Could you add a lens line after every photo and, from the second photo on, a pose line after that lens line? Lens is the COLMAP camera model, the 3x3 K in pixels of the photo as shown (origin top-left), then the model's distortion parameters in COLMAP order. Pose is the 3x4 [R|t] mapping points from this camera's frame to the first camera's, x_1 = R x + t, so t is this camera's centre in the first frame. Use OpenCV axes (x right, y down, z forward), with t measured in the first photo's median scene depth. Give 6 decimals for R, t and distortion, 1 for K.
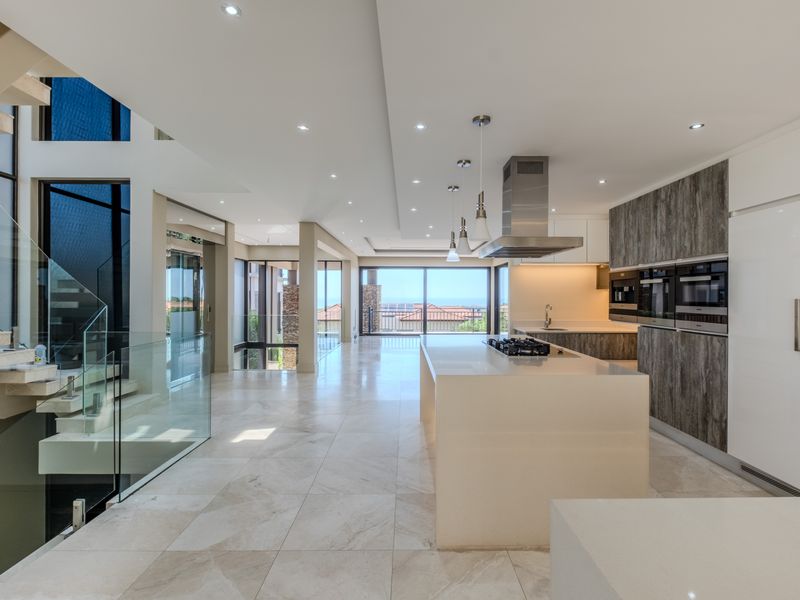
lens RADIAL K [[394.8, 0, 414.5], [0, 394.8, 292.2], [0, 0, 1]] dist [0.004068, -0.003826]
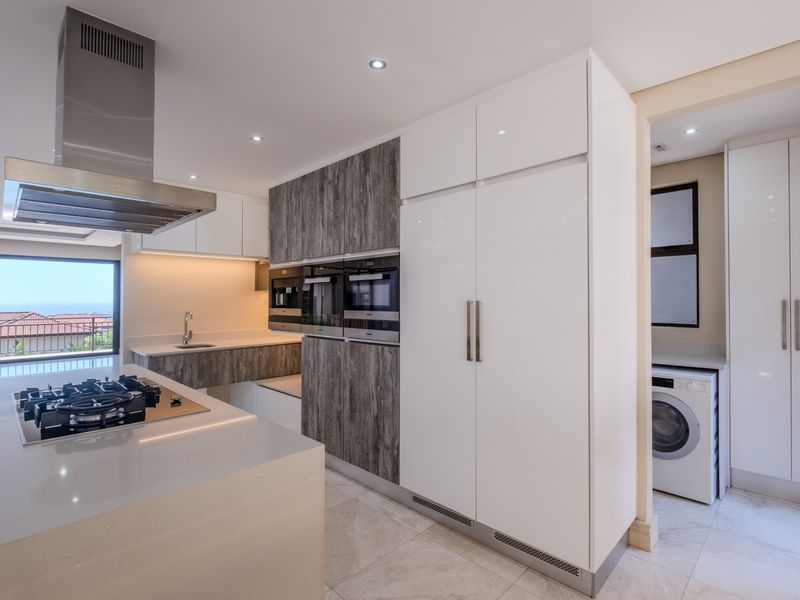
lens RADIAL K [[394.8, 0, 414.0], [0, 394.8, 294.6], [0, 0, 1]] dist [0.004068, -0.003826]
pose [[0.698627, 0.002205, 0.715483, 0.145366], [0.000189, 0.999995, -0.003266, 0.003467], [-0.715486, 0.002417, 0.698623, 0.267909]]
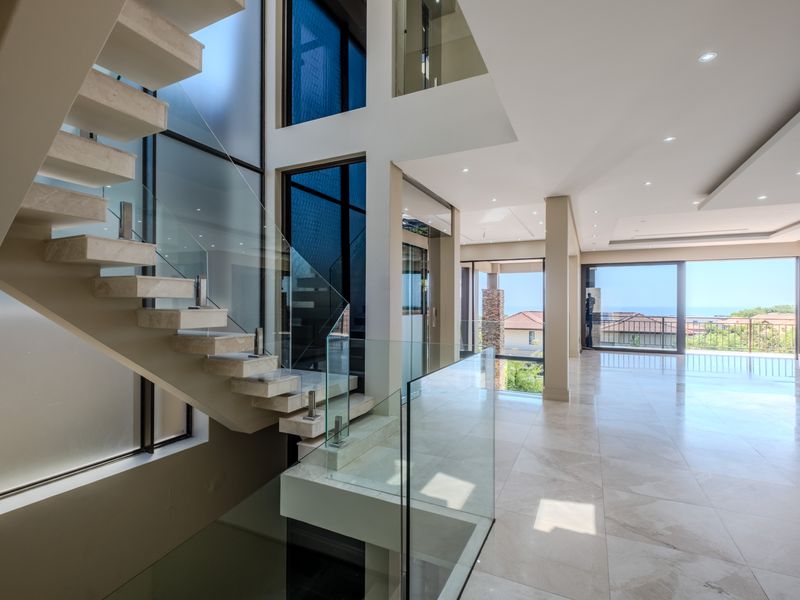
lens RADIAL K [[394.8, 0, 401.5], [0, 394.8, 298.7], [0, 0, 1]] dist [0.004068, -0.003826]
pose [[0.891477, -0.003976, -0.453049, -0.314875], [0.002326, 0.999988, -0.004199, 0.025838], [0.453061, 0.002690, 0.891476, 0.336957]]
